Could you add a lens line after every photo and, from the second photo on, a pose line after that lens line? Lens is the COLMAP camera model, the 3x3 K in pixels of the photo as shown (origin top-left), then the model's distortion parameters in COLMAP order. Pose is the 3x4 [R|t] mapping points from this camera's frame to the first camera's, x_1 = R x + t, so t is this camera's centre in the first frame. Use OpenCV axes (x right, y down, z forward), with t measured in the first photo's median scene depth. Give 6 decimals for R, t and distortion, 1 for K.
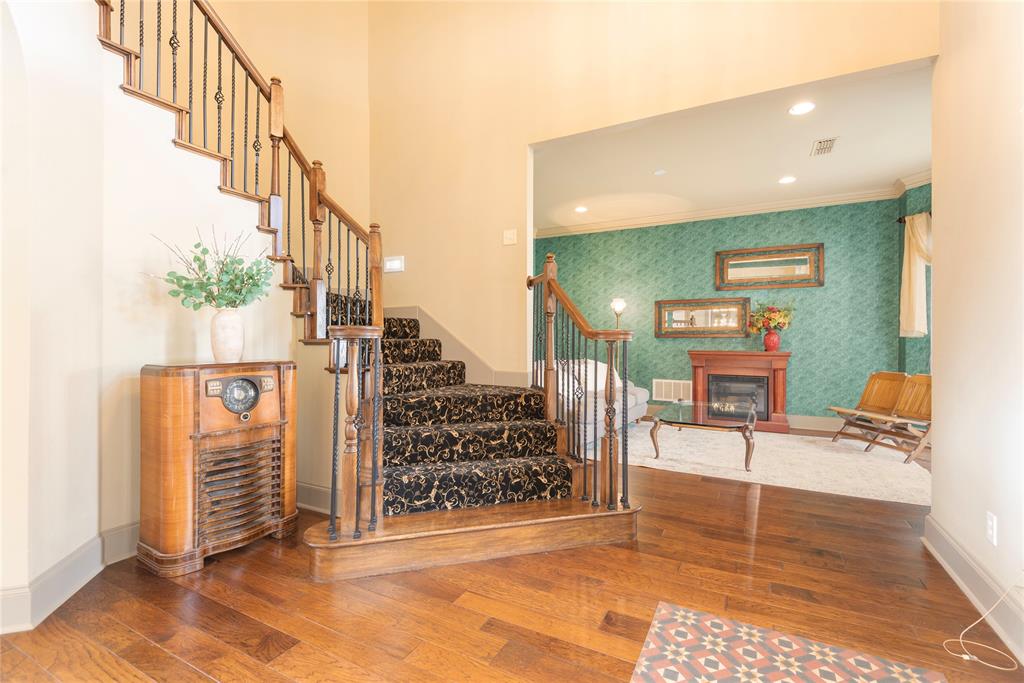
lens RADIAL K [[458.8, 0, 512.8], [0, 458.8, 340.1], [0, 0, 1]] dist [0.038346, -0.028306]
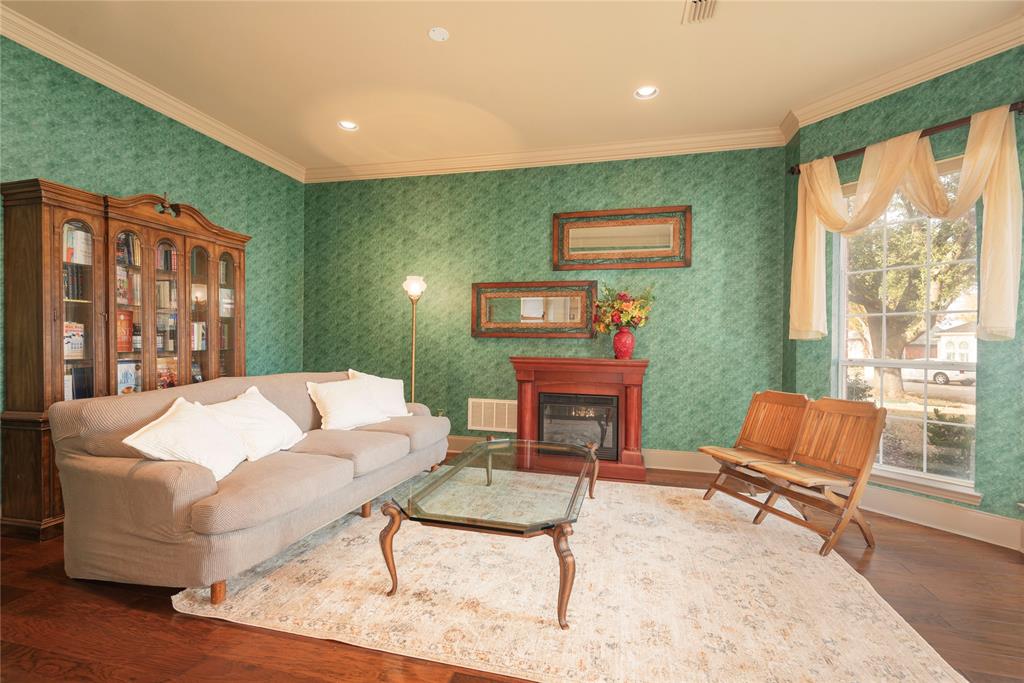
lens RADIAL K [[458.8, 0, 512.8], [0, 458.8, 340.1], [0, 0, 1]] dist [0.038346, -0.028306]
pose [[0.968179, 0.011778, 0.249981, 0.230788], [-0.011141, 0.999930, -0.003963, 0.001231], [-0.250010, 0.001052, 0.968243, 0.383452]]
